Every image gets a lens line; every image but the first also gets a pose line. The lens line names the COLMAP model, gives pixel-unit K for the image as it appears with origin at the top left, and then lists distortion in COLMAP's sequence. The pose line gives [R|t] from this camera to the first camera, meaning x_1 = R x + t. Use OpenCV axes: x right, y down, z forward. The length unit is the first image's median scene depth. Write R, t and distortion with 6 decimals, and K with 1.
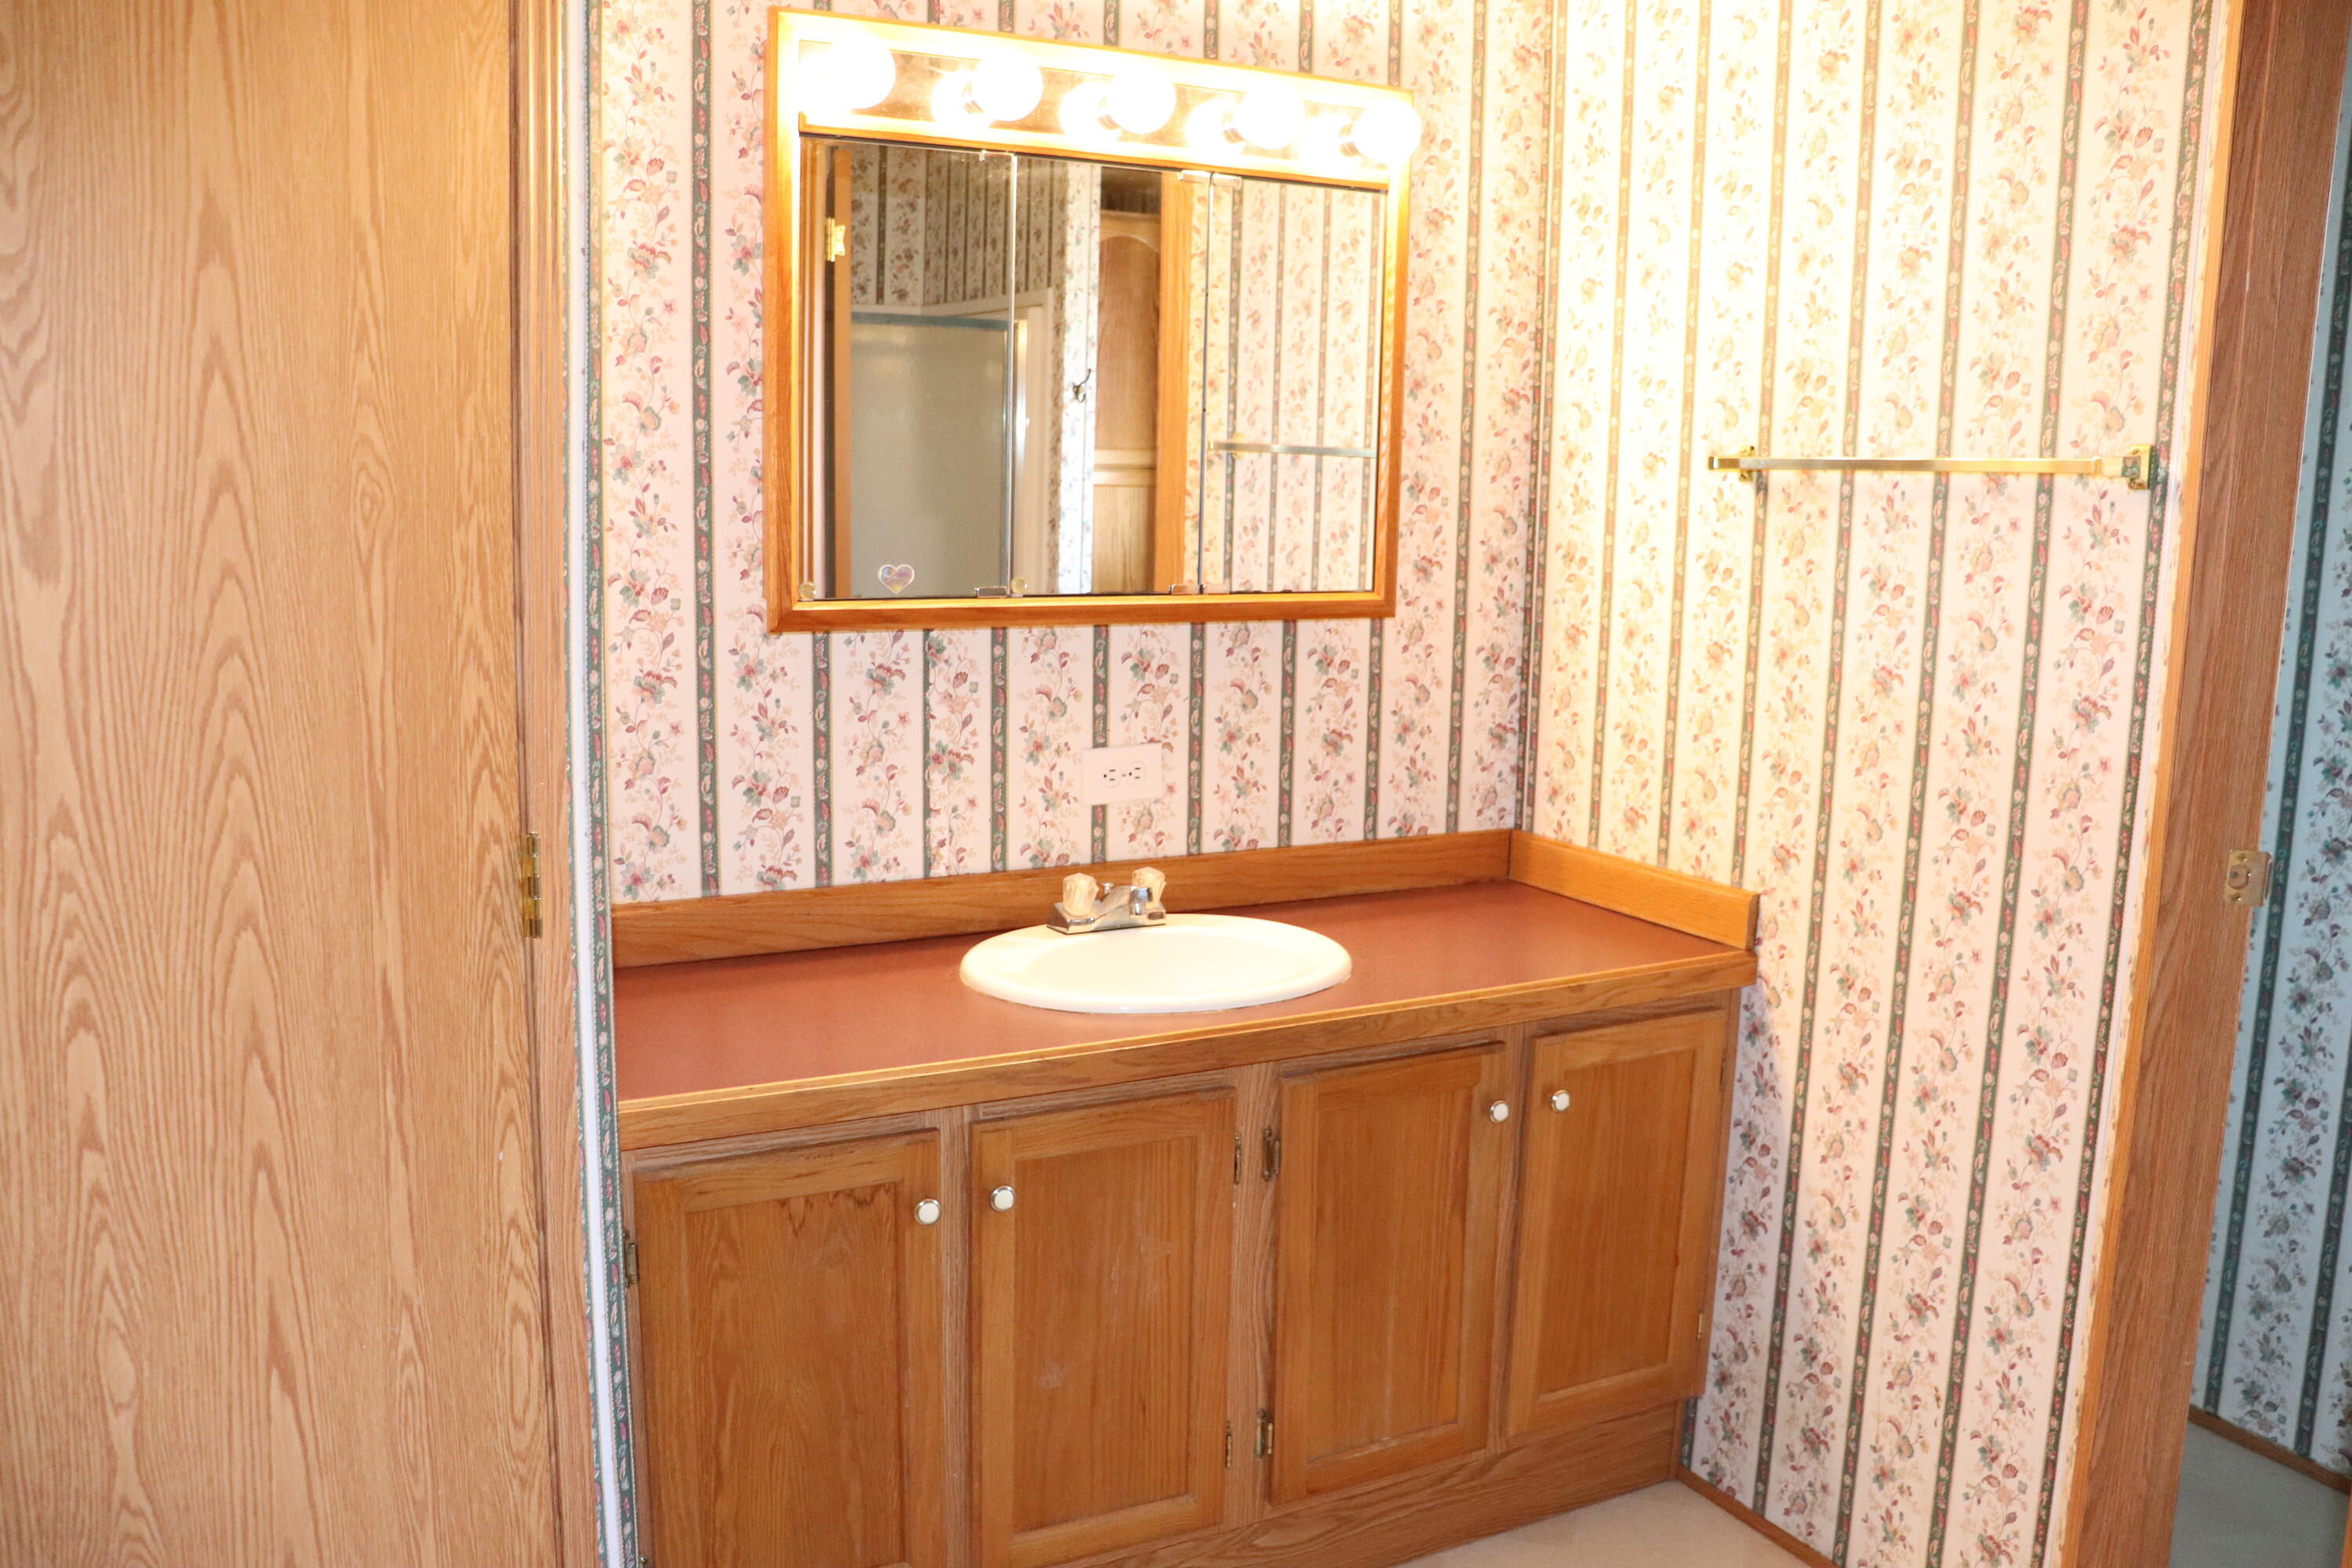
lens RADIAL K [[1933.9, 0, 1197.5], [0, 1933.9, 794.5], [0, 0, 1]] dist [-0.146246, 0.105342]
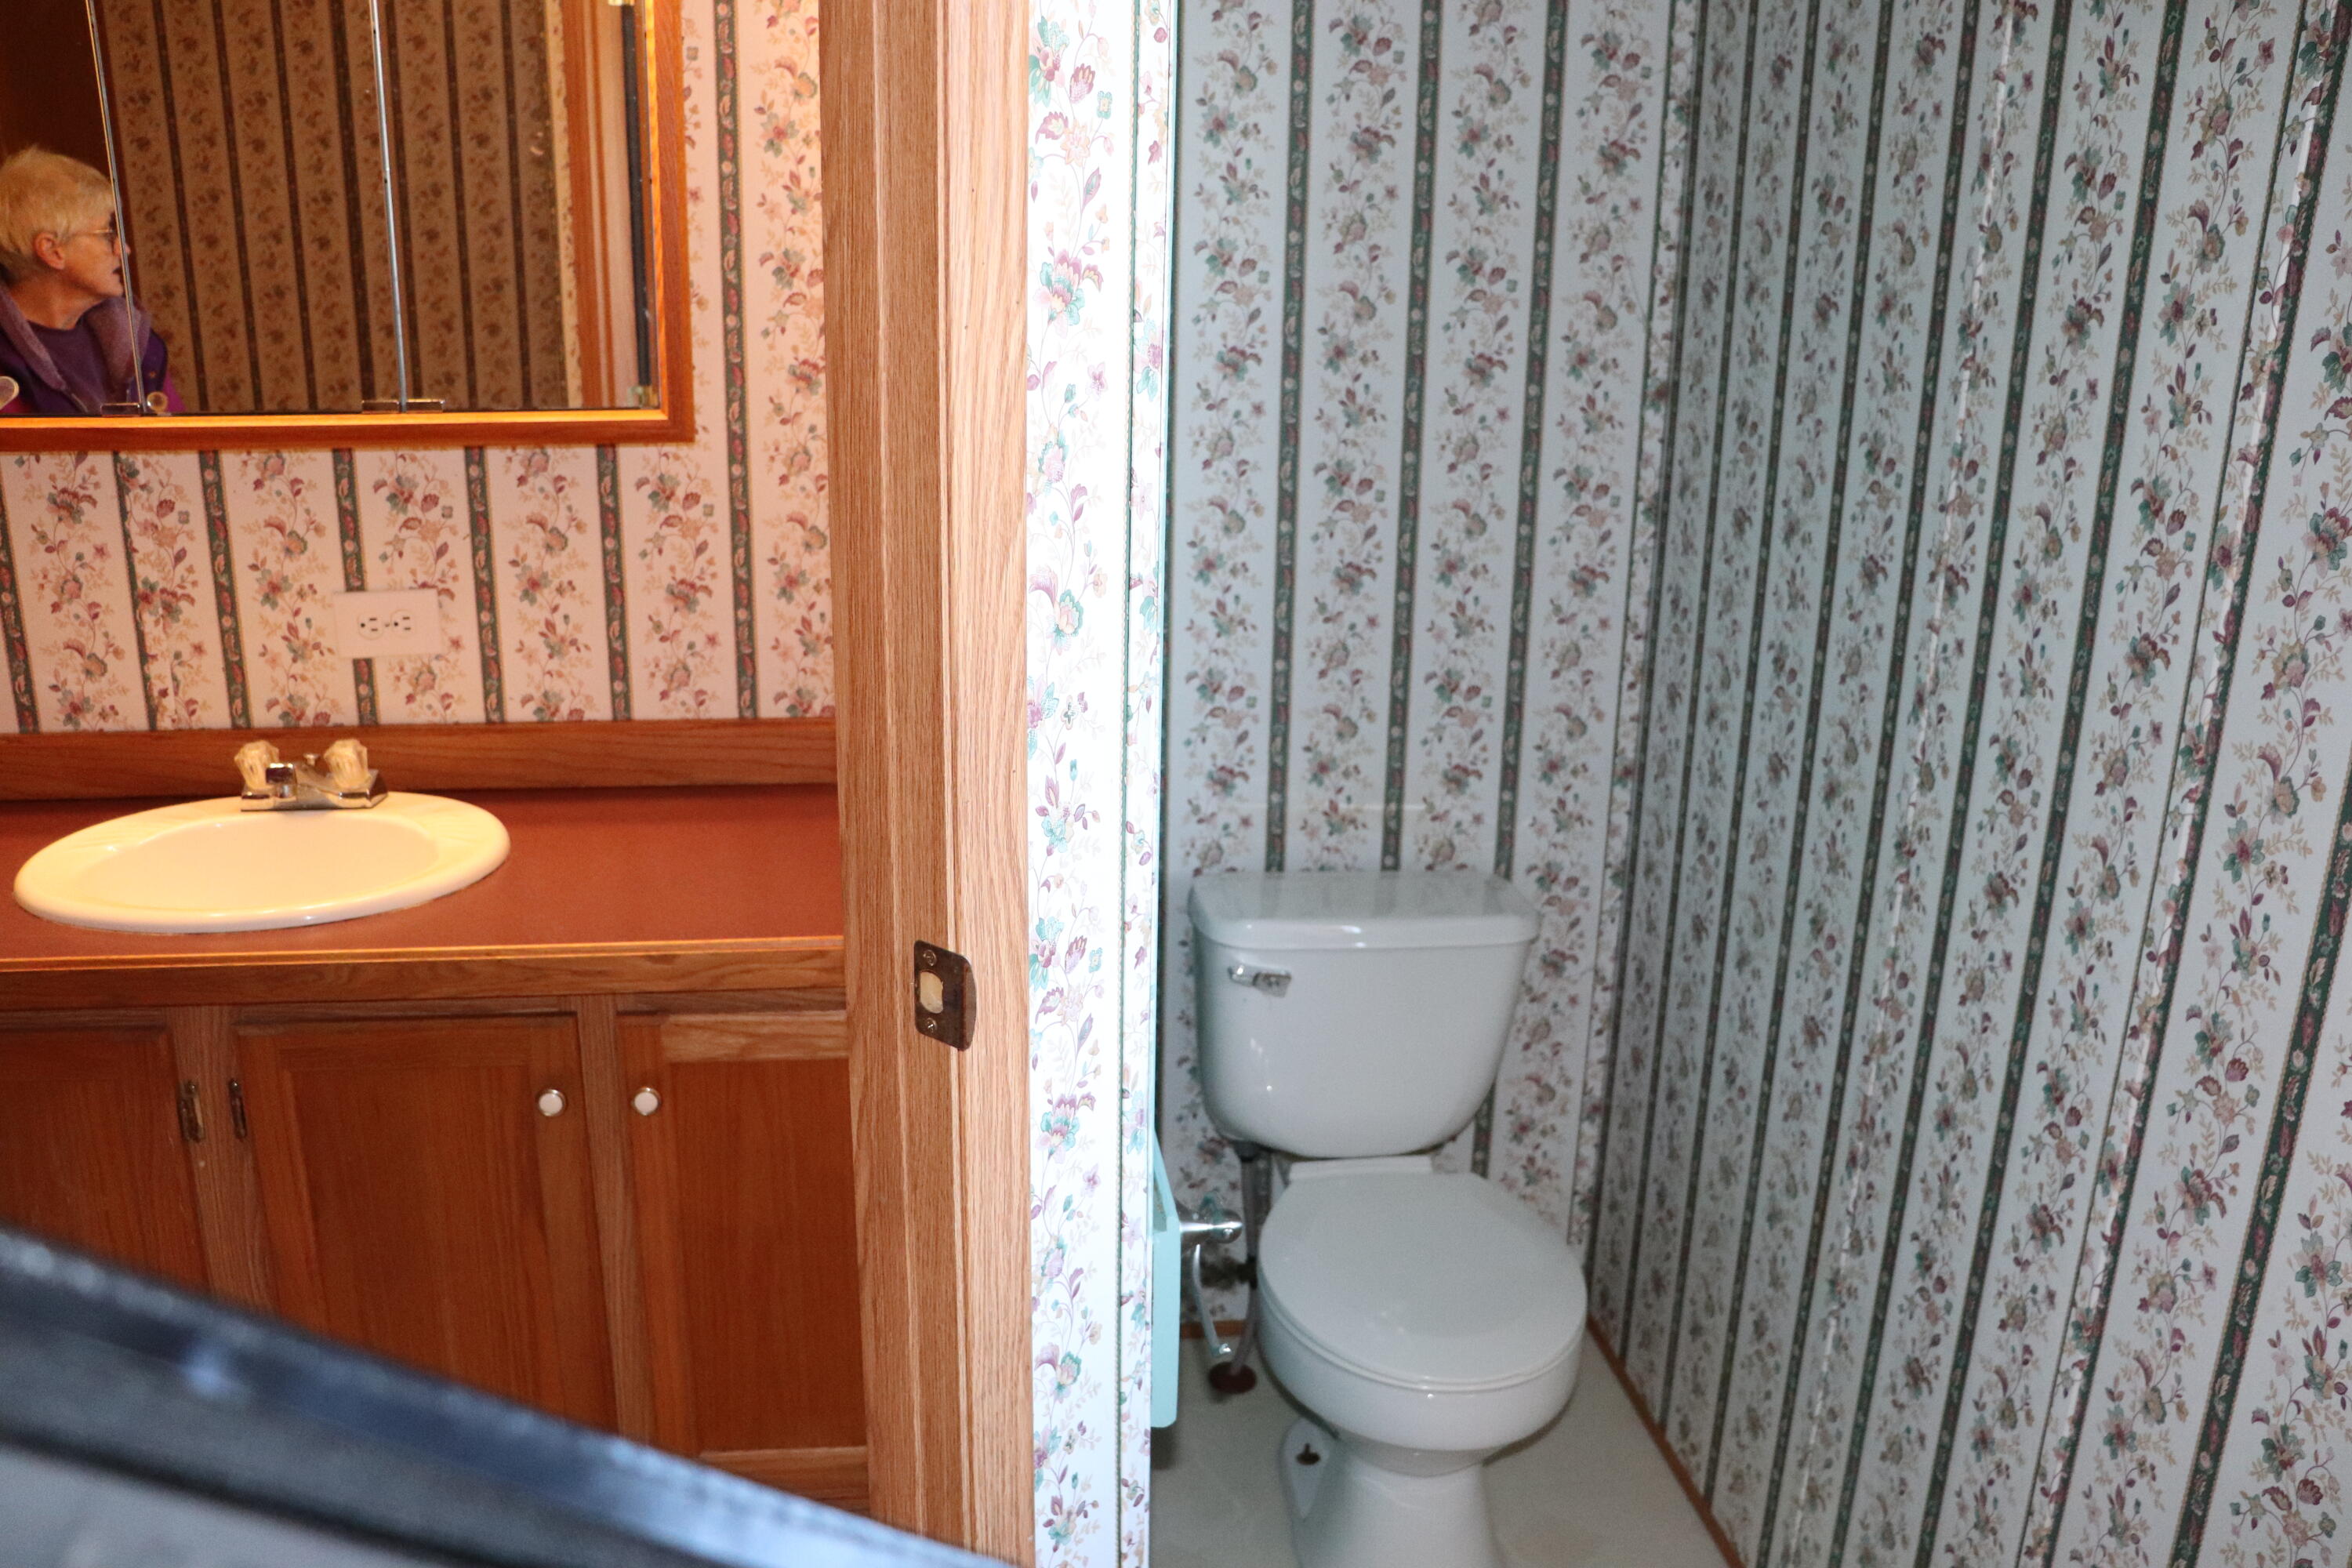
lens RADIAL K [[1933.9, 0, 1172.0], [0, 1933.9, 766.5], [0, 0, 1]] dist [-0.146246, 0.105342]
pose [[0.936502, 0.093744, -0.337899, 0.581219], [-0.056758, 0.991421, 0.117744, -0.066997], [0.346038, -0.091090, 0.933788, 0.348721]]
